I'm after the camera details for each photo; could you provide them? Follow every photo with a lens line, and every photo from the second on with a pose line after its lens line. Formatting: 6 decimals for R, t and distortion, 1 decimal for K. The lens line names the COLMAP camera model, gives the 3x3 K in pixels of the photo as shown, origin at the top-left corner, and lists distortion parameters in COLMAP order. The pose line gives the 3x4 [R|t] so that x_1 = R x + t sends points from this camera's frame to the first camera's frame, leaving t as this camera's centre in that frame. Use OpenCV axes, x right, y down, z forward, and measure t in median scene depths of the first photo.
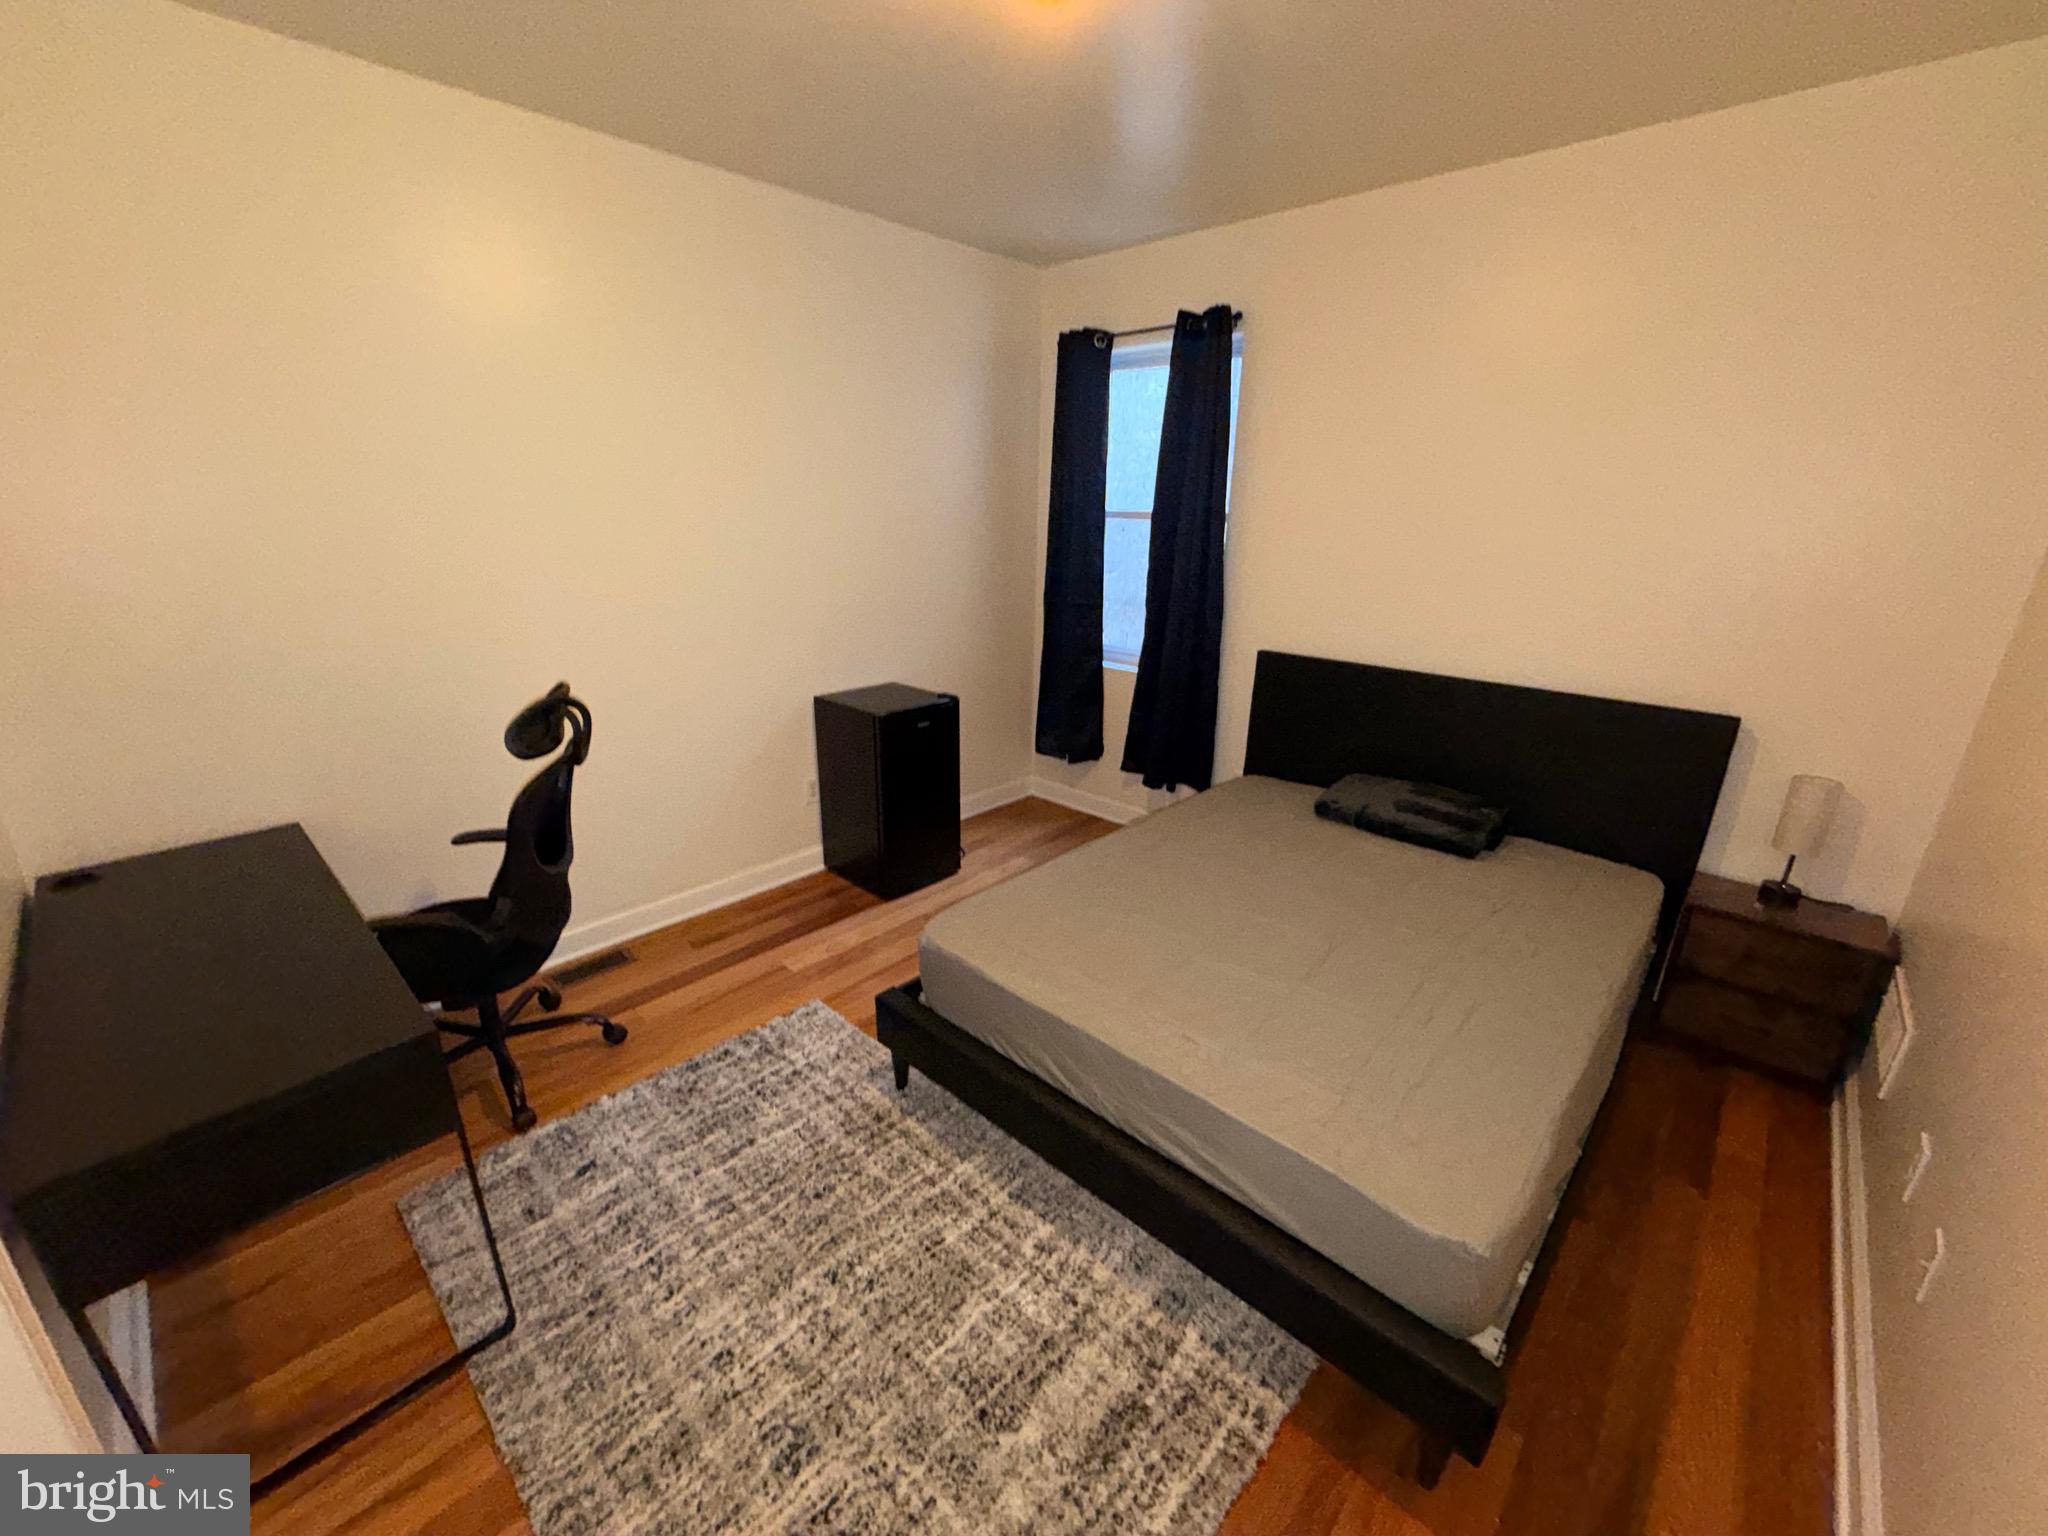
lens RADIAL K [[811.9, 0, 1020.7], [0, 811.9, 771.5], [0, 0, 1]] dist [0.002142, -0.000578]
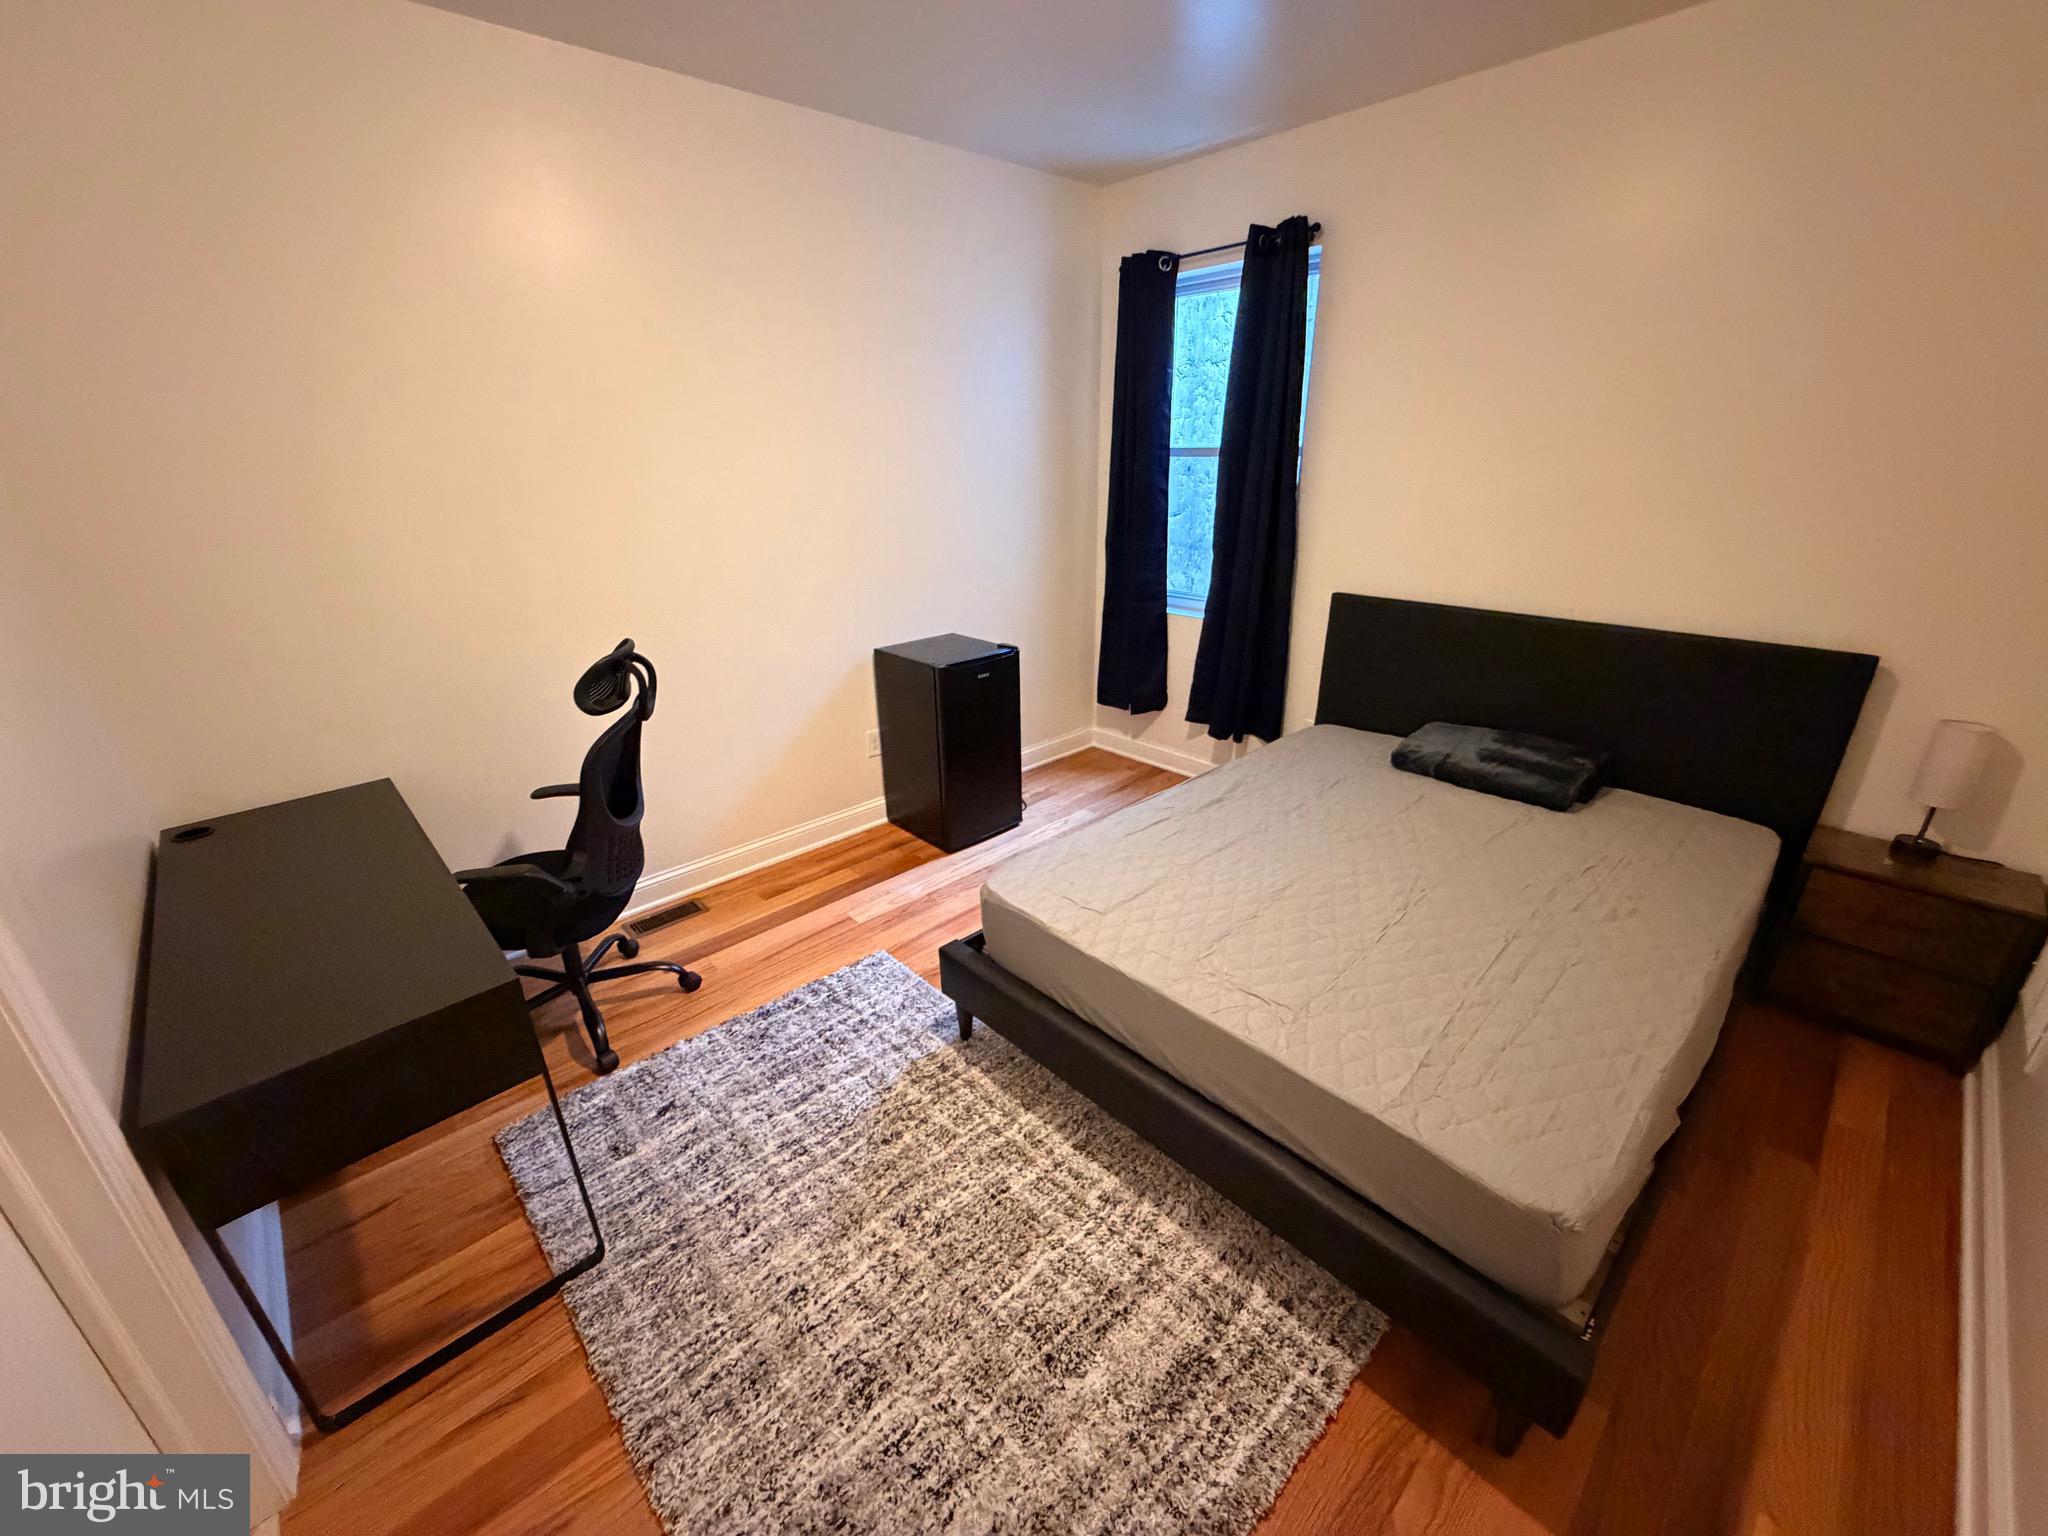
lens RADIAL K [[811.9, 0, 1022.2], [0, 811.9, 770.5], [0, 0, 1]] dist [0.002142, -0.000578]
pose [[0.997273, -0.004790, -0.073647, -0.001173], [0.009130, 0.998233, 0.058709, -0.001268], [0.073236, -0.059221, 0.995555, 0.022720]]
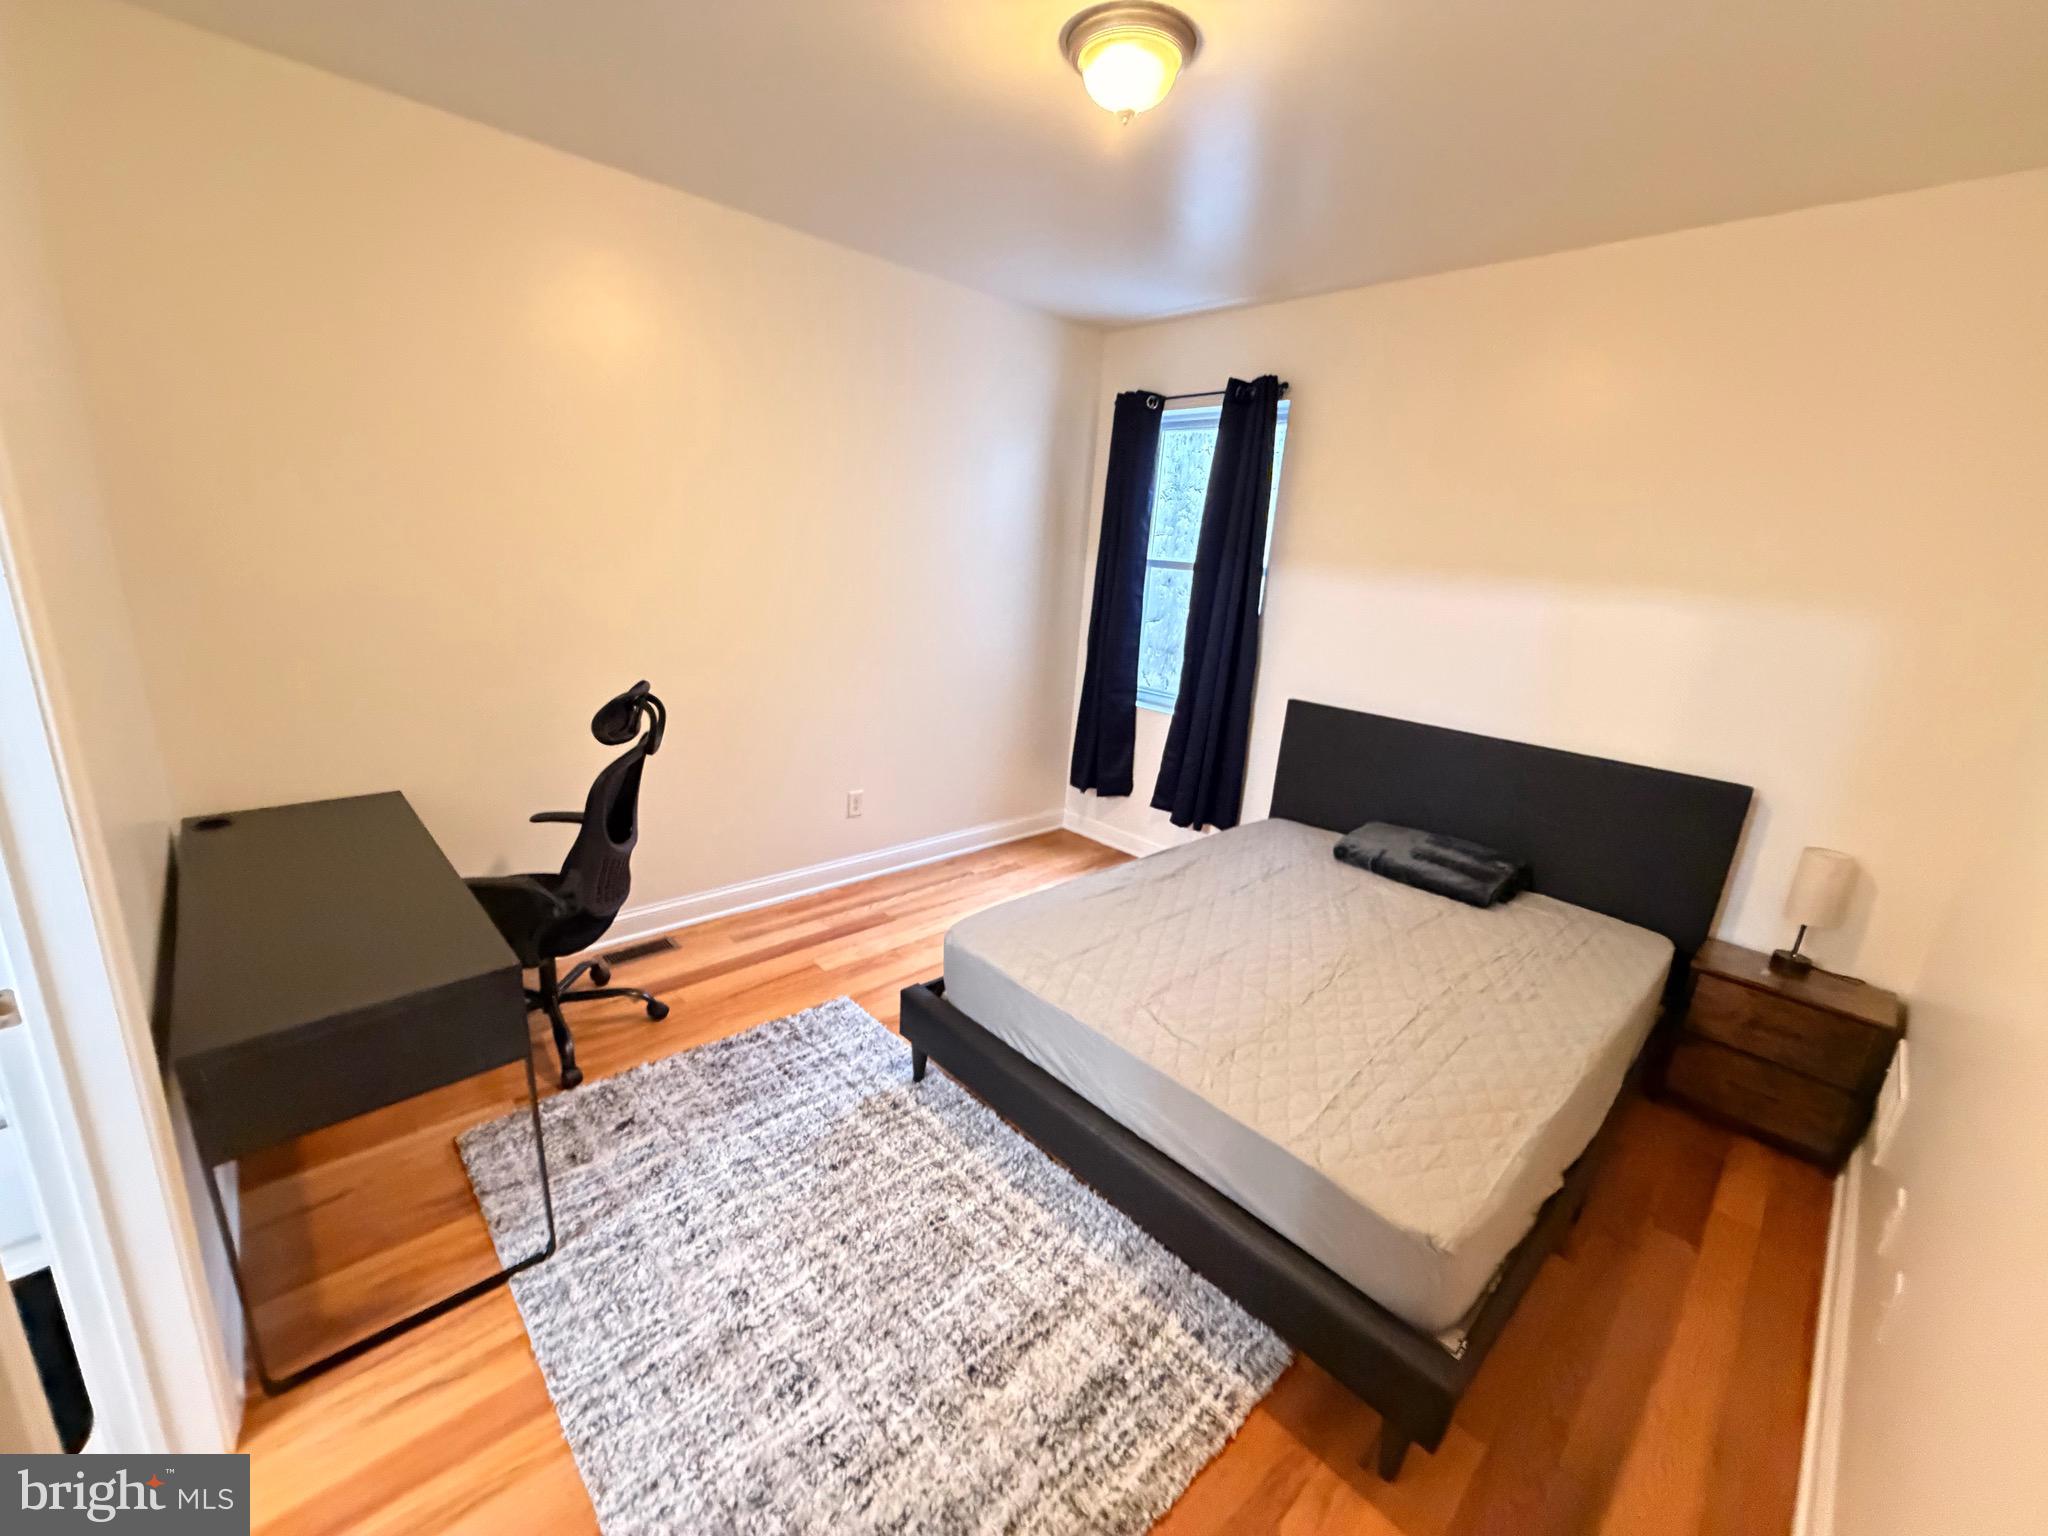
lens RADIAL K [[811.9, 0, 1018.3], [0, 811.9, 775.1], [0, 0, 1]] dist [0.002142, -0.000578]
pose [[0.996308, 0.068751, -0.051423, 0.011198], [-0.071346, 0.996175, -0.050454, 0.040224], [0.047758, 0.053937, 0.997402, -0.077654]]
